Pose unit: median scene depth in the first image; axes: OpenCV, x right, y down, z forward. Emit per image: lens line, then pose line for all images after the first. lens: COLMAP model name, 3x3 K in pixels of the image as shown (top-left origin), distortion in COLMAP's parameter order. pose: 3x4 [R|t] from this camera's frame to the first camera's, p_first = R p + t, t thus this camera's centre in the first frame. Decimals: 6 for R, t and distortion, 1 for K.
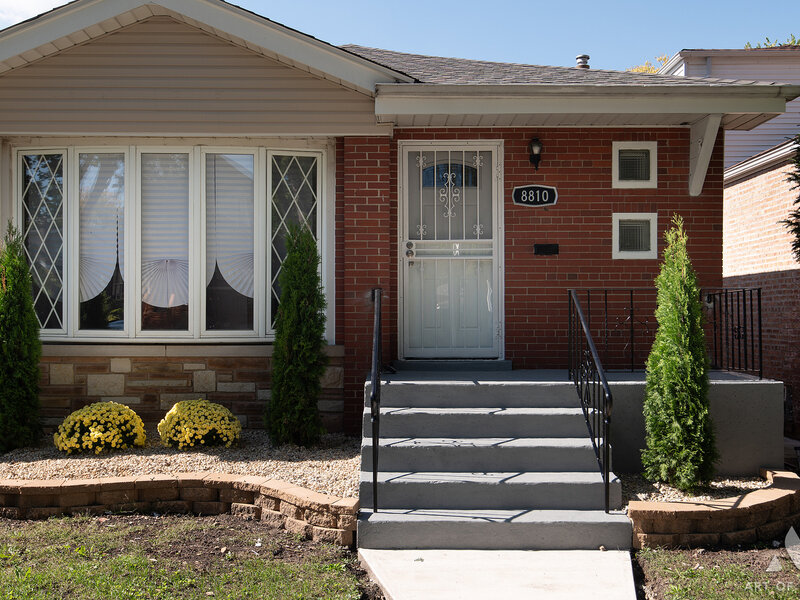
lens RADIAL K [[868.3, 0, 397.4], [0, 868.3, 313.6], [0, 0, 1]] dist [0.014431, 0.007286]
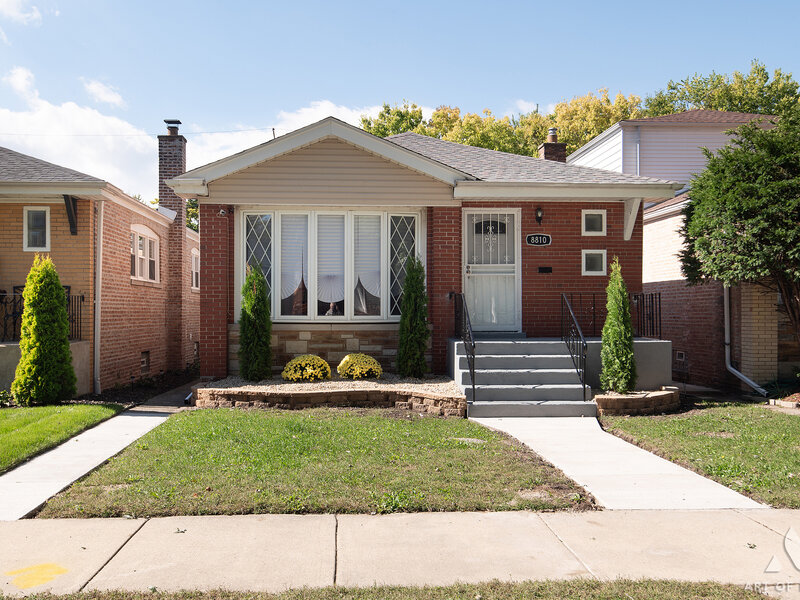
lens RADIAL K [[863.5, 0, 400.0], [0, 863.5, 300.0], [0, 0, 1]] dist [0.014745, 0.017295]
pose [[0.998004, 0.000891, 0.063146, -0.243678], [-0.000218, 0.999943, -0.010669, 0.006383], [-0.063152, 0.010634, 0.997947, -0.766311]]
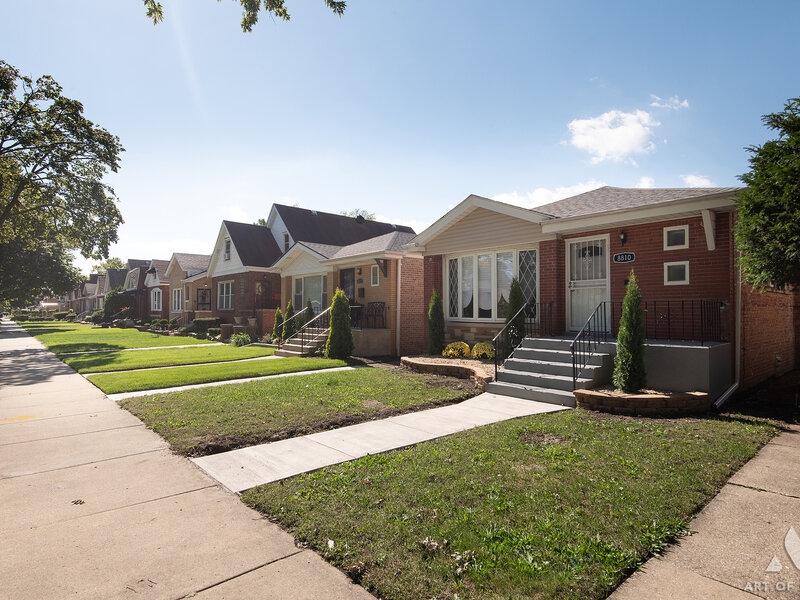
lens RADIAL K [[445.6, 0, 400.0], [0, 445.6, 300.0], [0, 0, 1]] dist [0.001255, -0.000047]
pose [[0.660074, -0.018681, -0.750968, 0.642637], [0.000404, 0.999699, -0.024514, -0.003575], [0.751201, 0.015878, 0.659883, -0.154422]]
